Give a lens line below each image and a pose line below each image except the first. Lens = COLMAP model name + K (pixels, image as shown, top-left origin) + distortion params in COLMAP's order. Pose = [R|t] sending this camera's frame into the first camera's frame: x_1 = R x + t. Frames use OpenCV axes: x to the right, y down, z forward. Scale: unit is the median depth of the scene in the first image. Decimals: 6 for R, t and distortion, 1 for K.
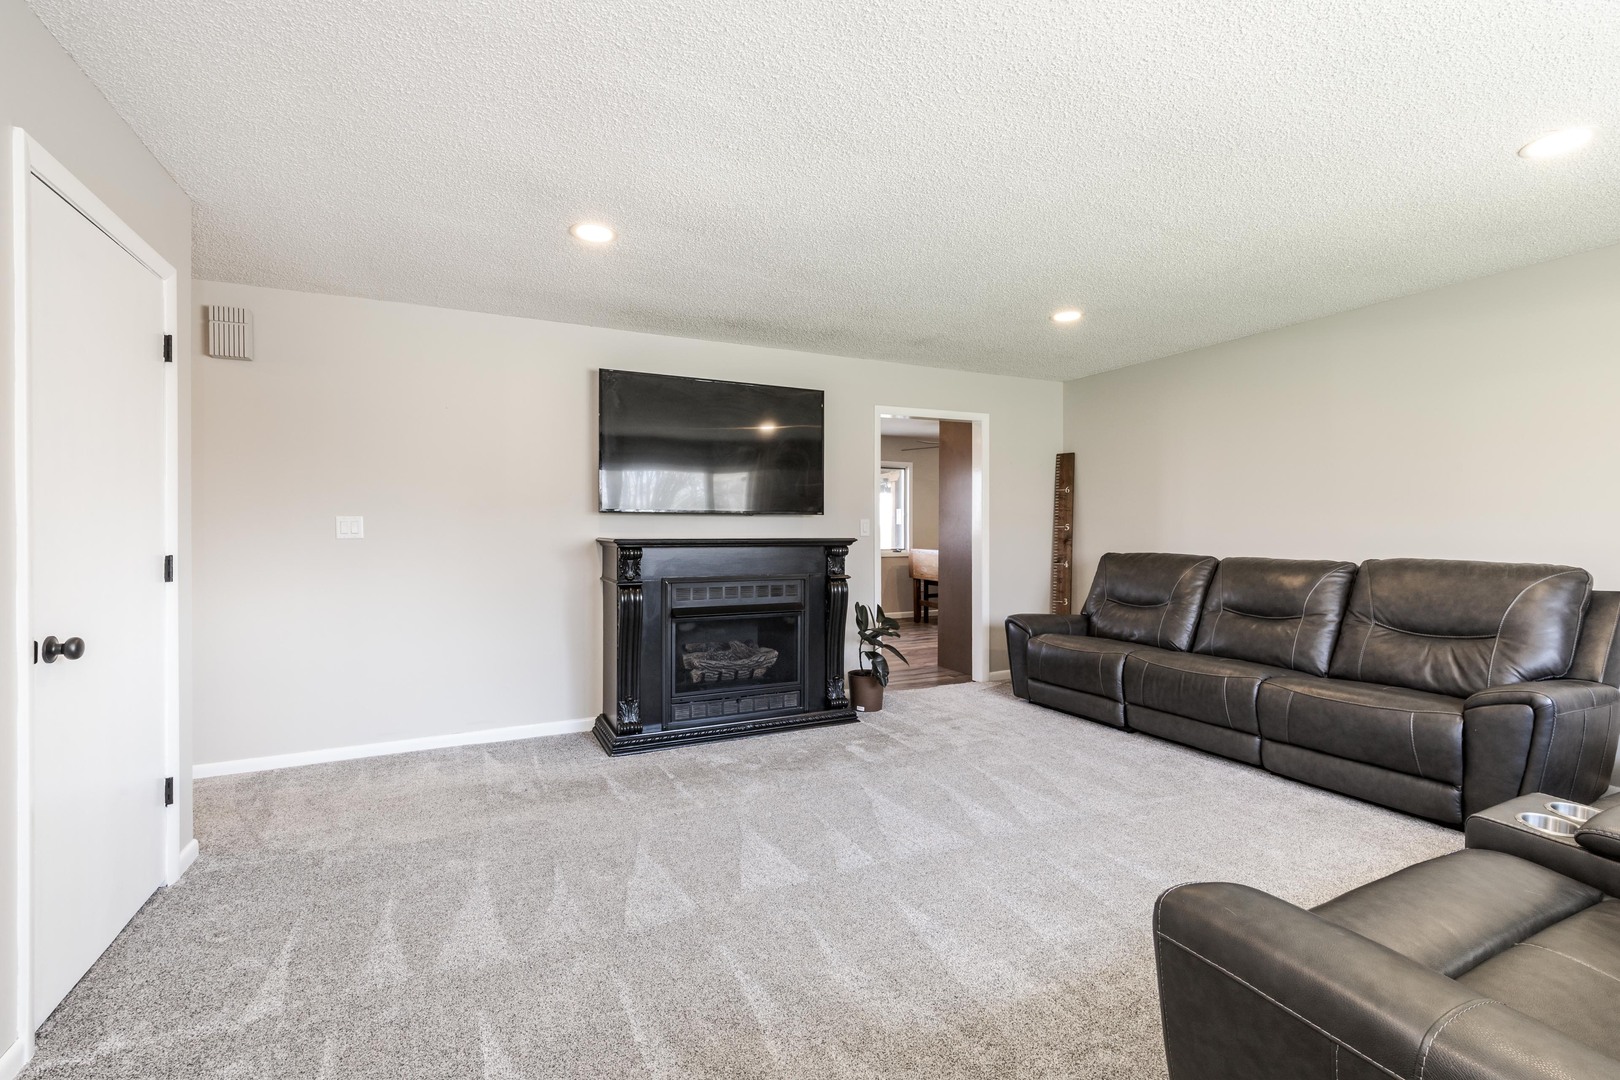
lens RADIAL K [[702.8, 0, 811.7], [0, 702.8, 530.3], [0, 0, 1]] dist [0.002364, -0.000018]
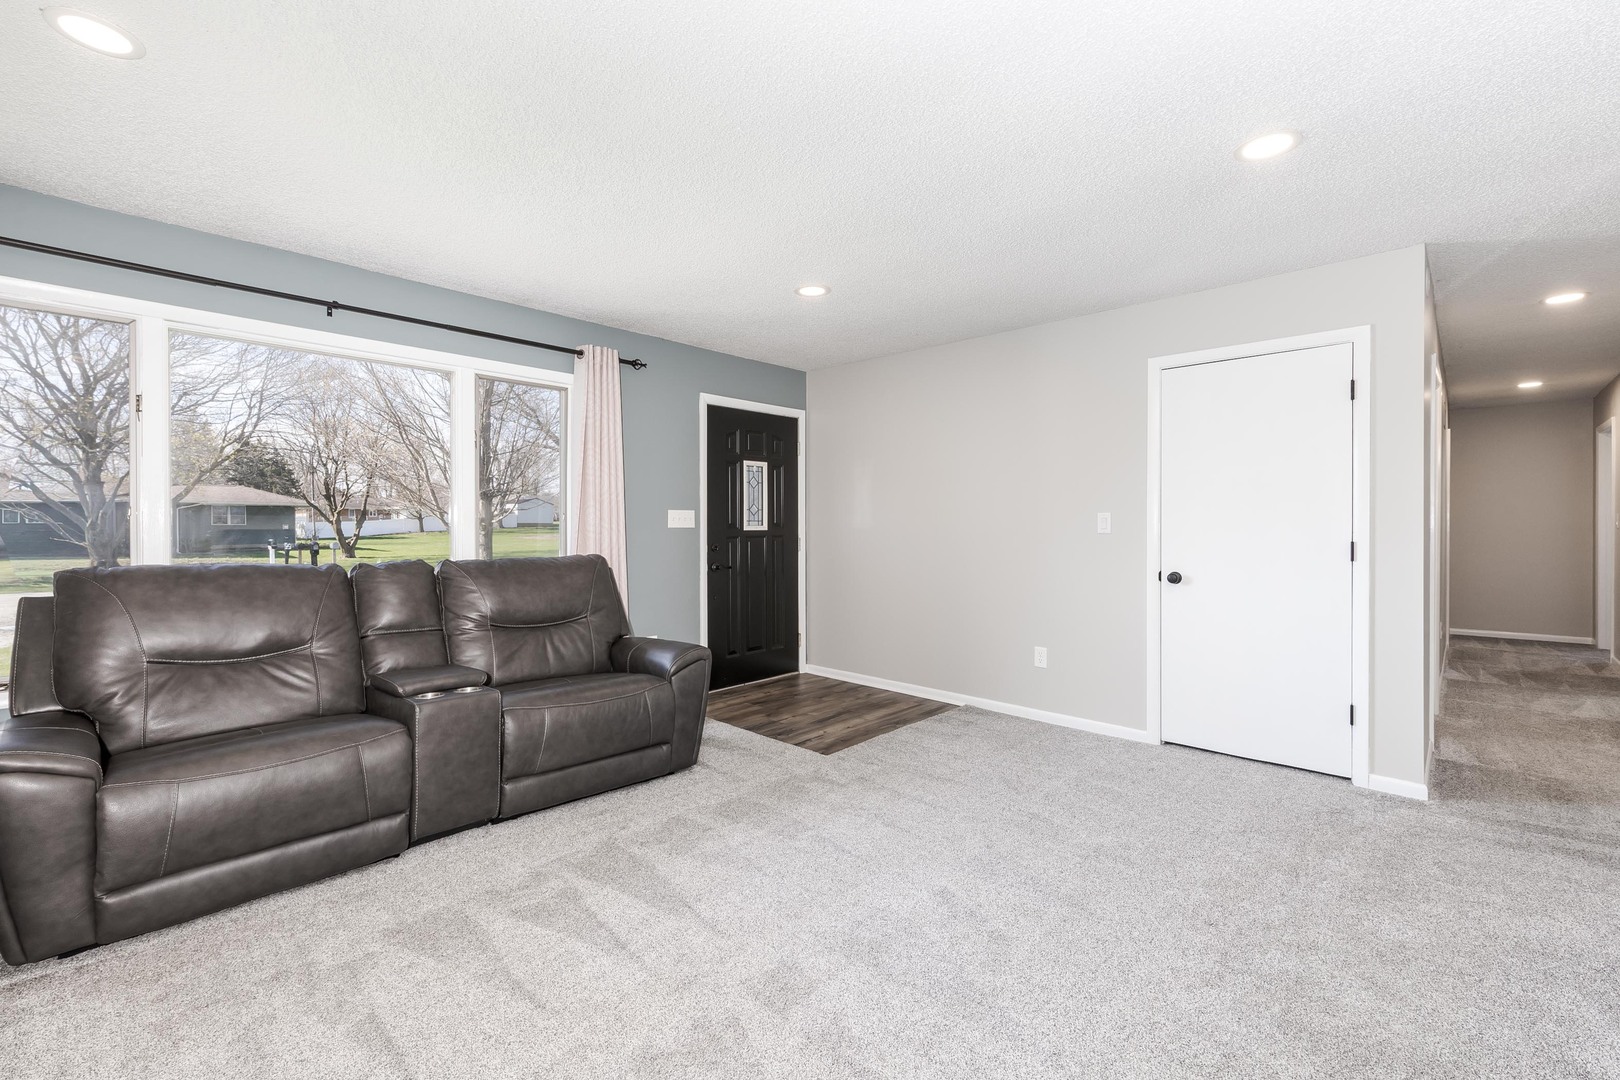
lens RADIAL K [[708.4, 0, 802.0], [0, 708.4, 527.0], [0, 0, 1]] dist [-0.000452, -0.000378]
pose [[-0.938037, 0.002502, -0.346526, 0.322790], [0.001597, 0.999995, 0.002898, 0.000762], [0.346532, 0.002165, -0.938036, 1.095944]]
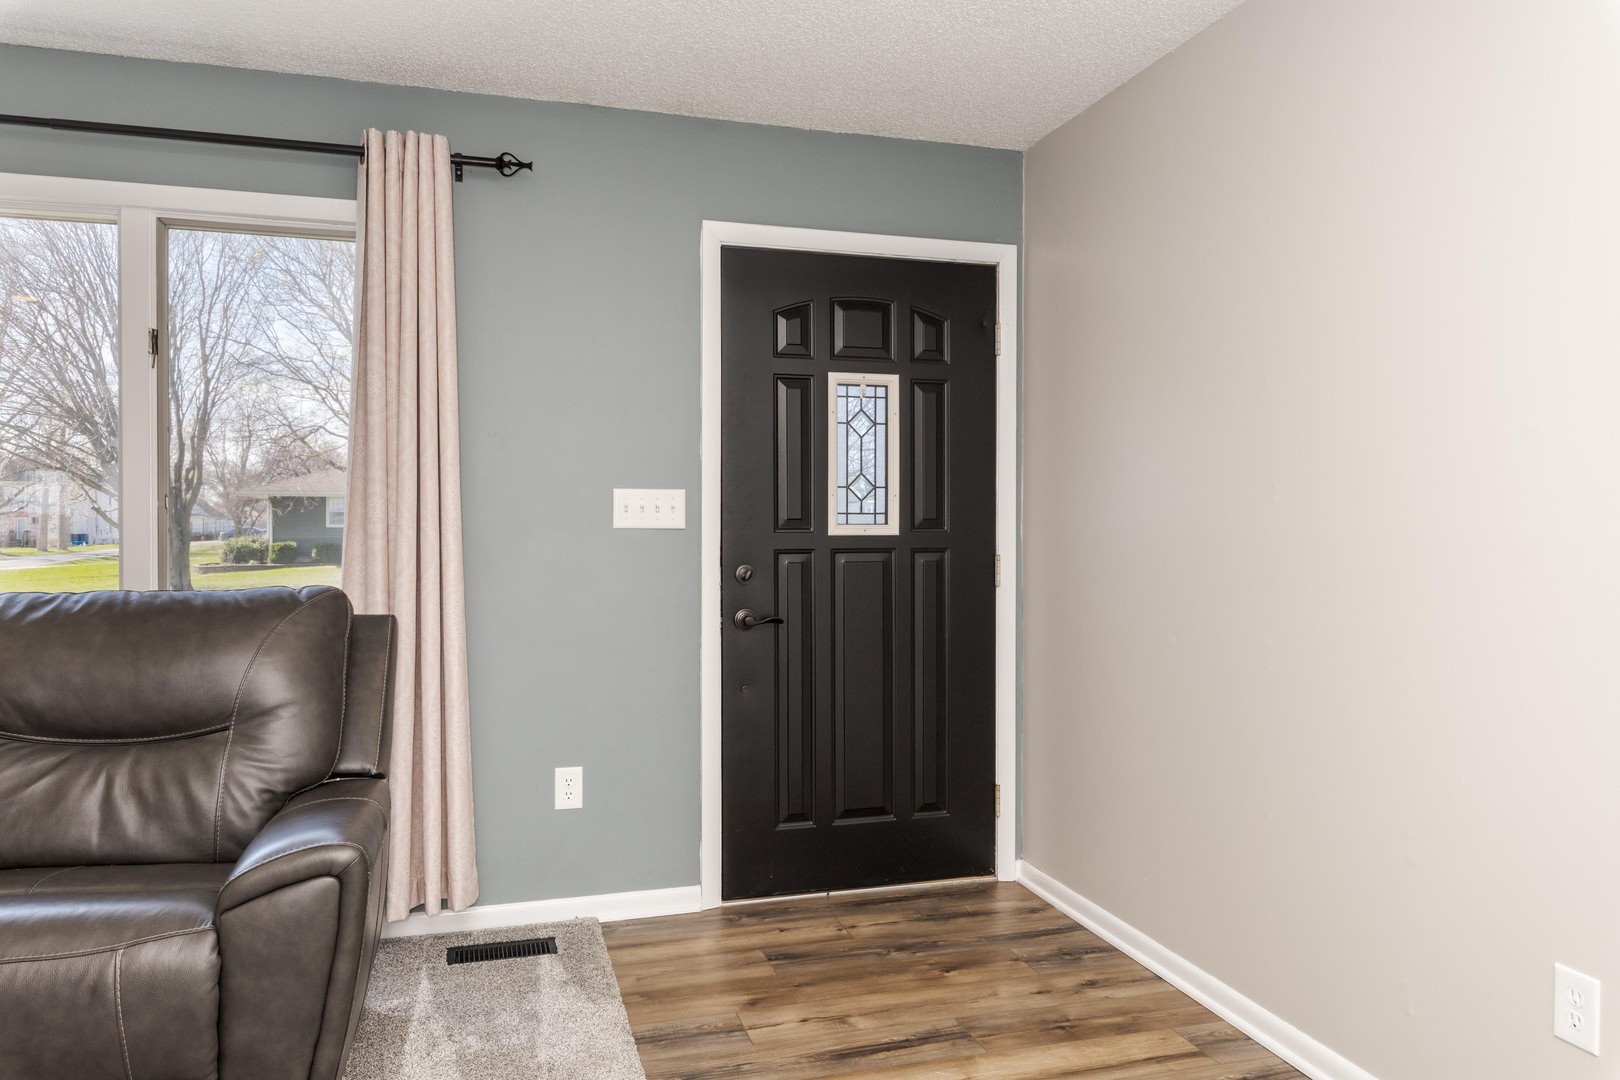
lens RADIAL K [[1133.5, 0, 810.0], [0, 1133.5, 540.0], [0, 0, 1]] dist [0.002914, 0.002990]
pose [[-0.986028, -0.001146, 0.166577, -0.138394], [0.000503, 0.999951, 0.009854, 0.005103], [-0.166580, 0.009800, -0.985979, 0.739519]]
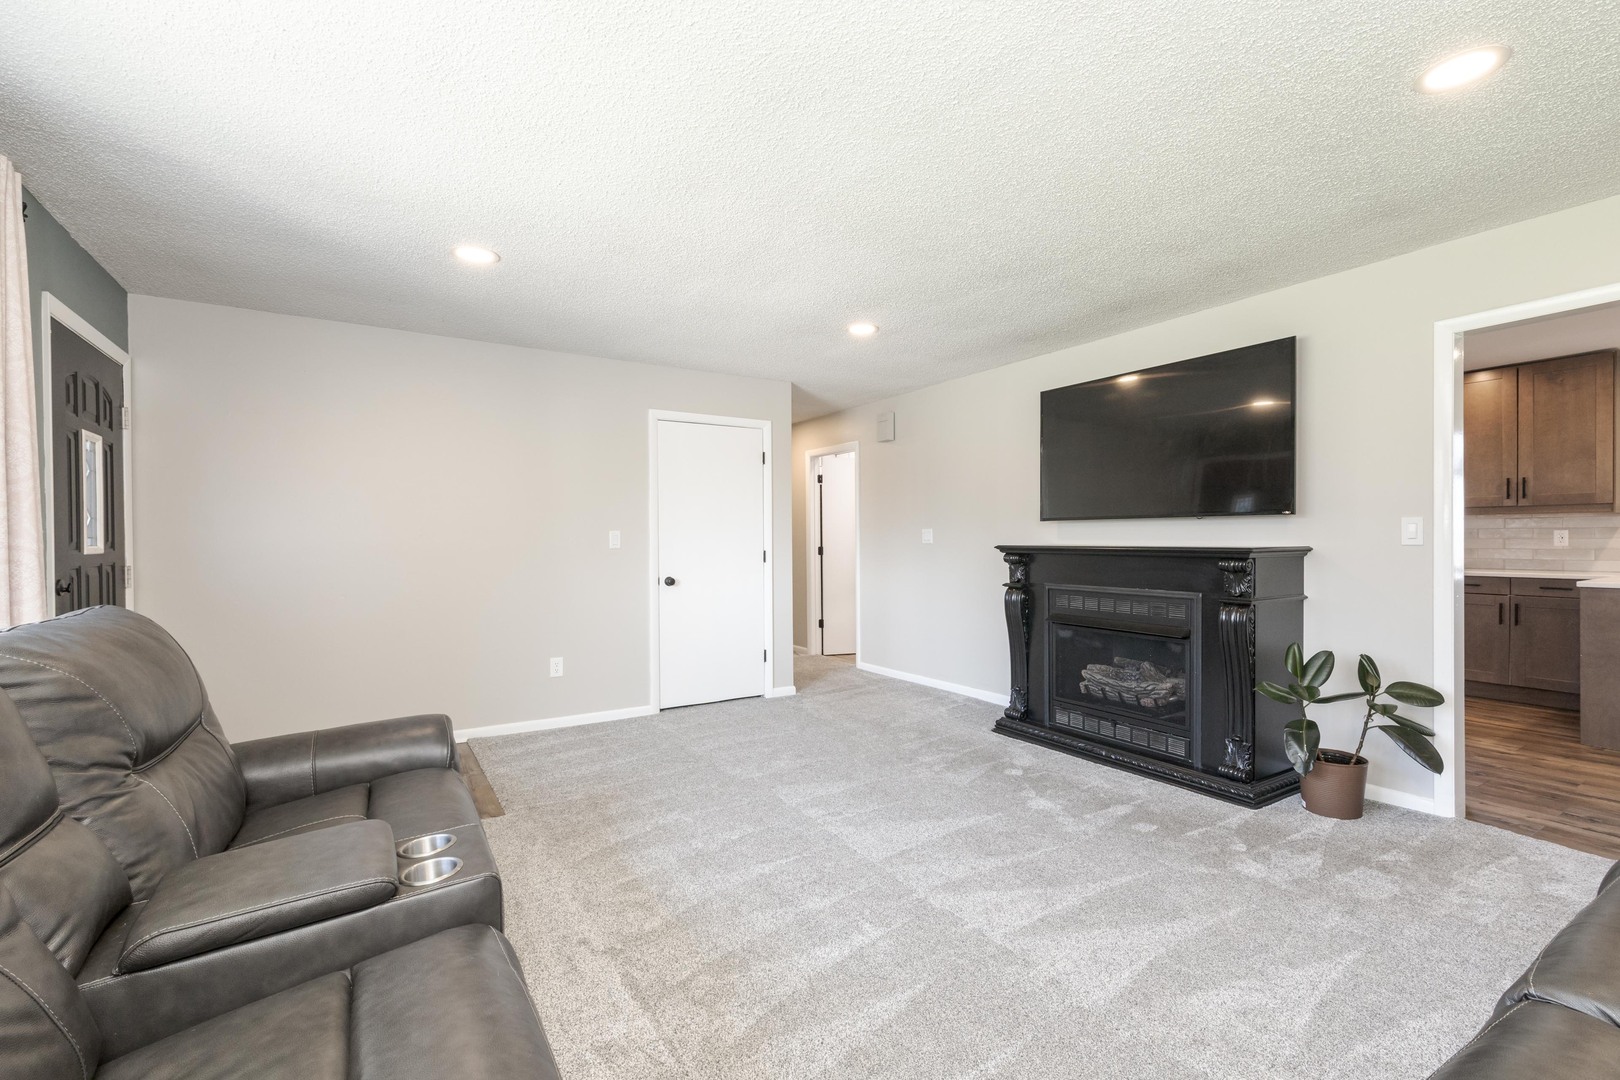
lens RADIAL K [[699.8, 0, 828.7], [0, 699.8, 545.6], [0, 0, 1]] dist [0.001837, 0.000108]
pose [[0.127552, 0.008724, -0.991794, 0.755213], [0.005128, 0.999942, 0.009455, 0.000122], [0.991819, -0.006292, 0.127500, 0.525279]]
